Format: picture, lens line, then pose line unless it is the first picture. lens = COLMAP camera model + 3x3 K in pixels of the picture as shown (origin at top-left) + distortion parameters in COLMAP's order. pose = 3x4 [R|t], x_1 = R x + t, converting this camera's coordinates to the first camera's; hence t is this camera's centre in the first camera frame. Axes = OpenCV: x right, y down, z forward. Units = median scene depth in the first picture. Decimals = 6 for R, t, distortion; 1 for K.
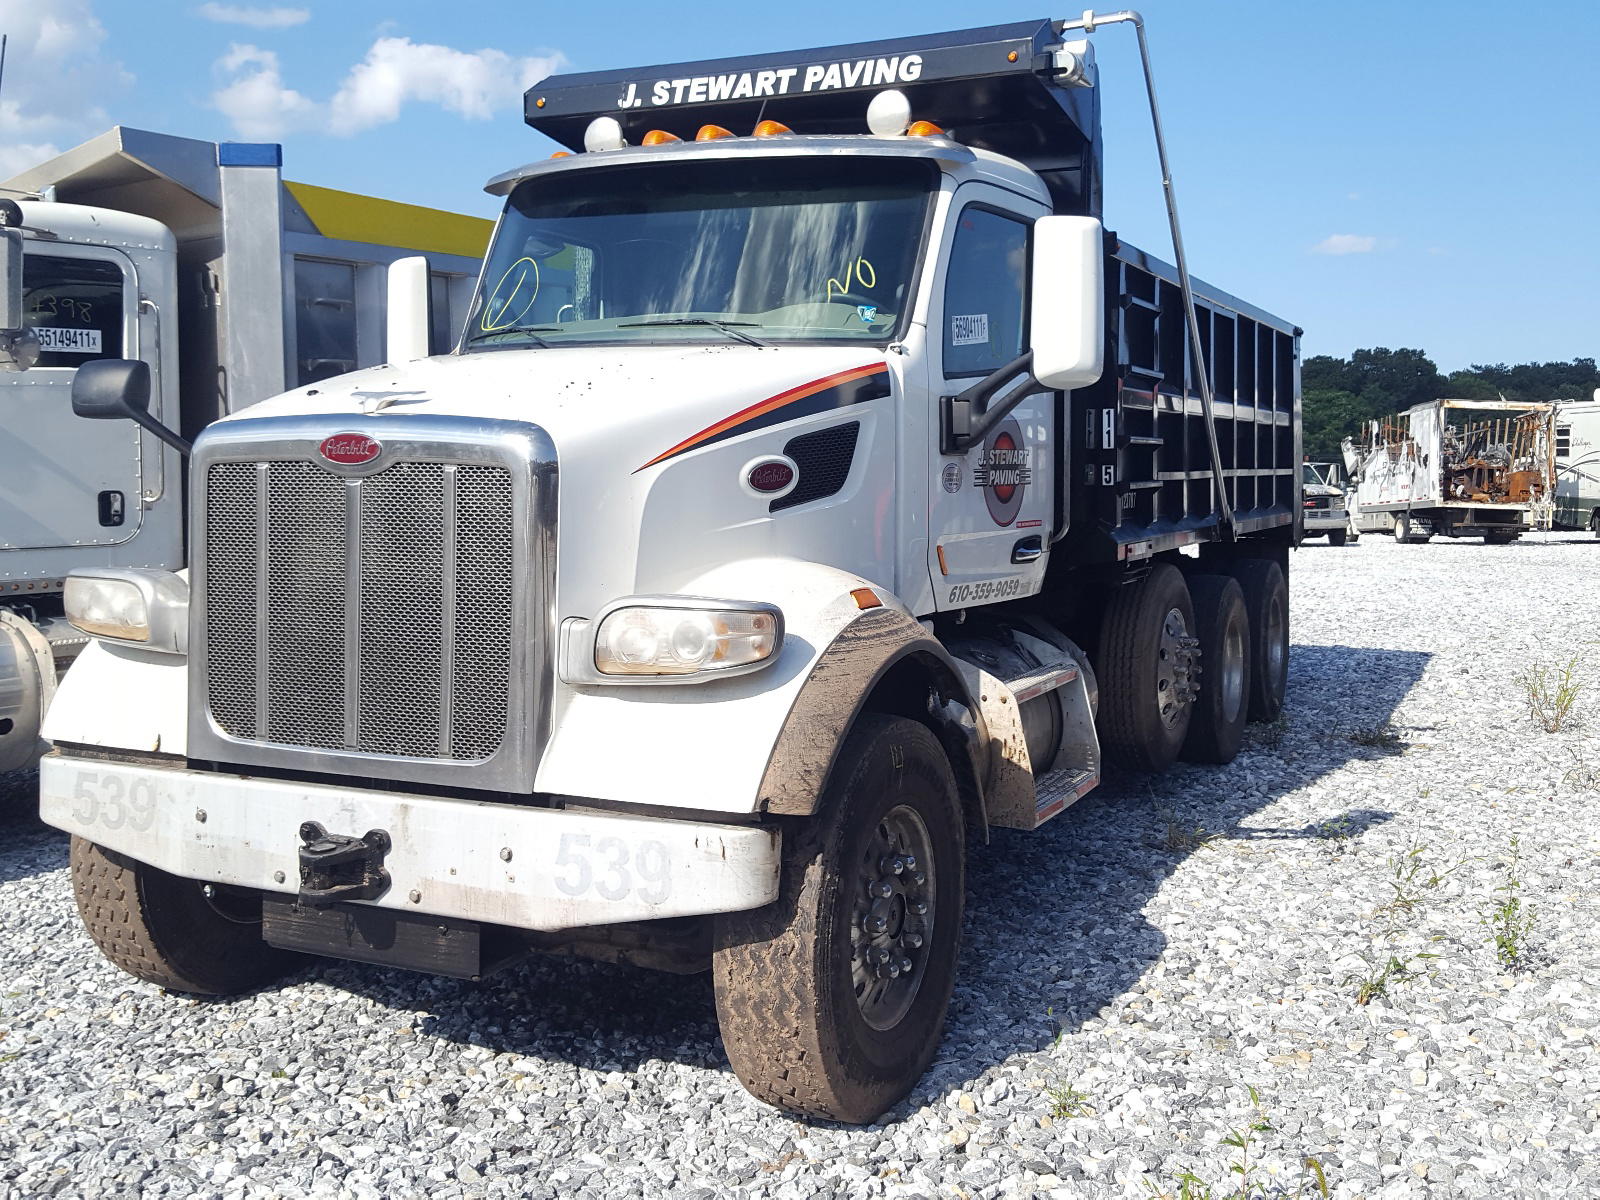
lens RADIAL K [[1614.1, 0, 803.2], [0, 1614.1, 420.9], [0, 0, 1]] dist [0.142931, -0.345803]
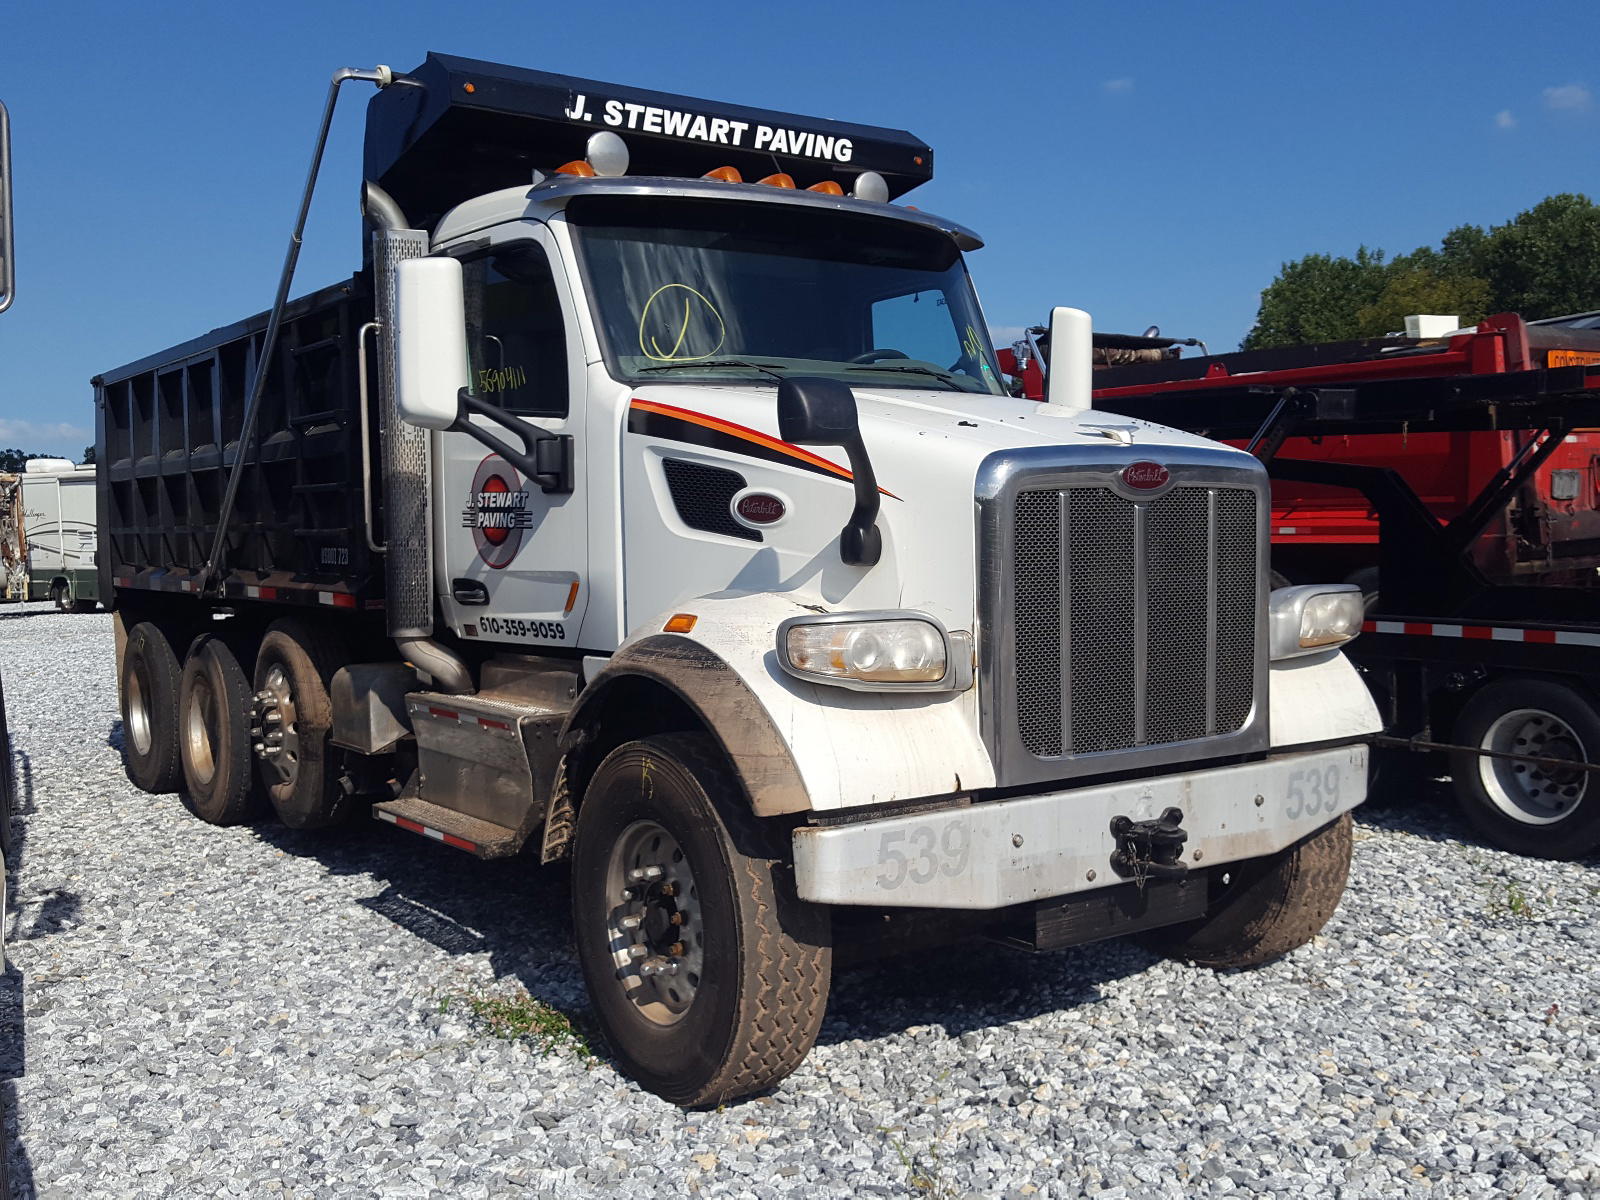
lens RADIAL K [[1643.9, 0, 800.0], [0, 1643.9, 600.0], [0, 0, 1]] dist [0.162231, -0.777766]
pose [[0.474718, -0.052291, 0.878583, -0.958079], [-0.002199, 0.998160, 0.060597, 0.023621], [-0.880135, -0.030699, 0.473729, 0.468156]]
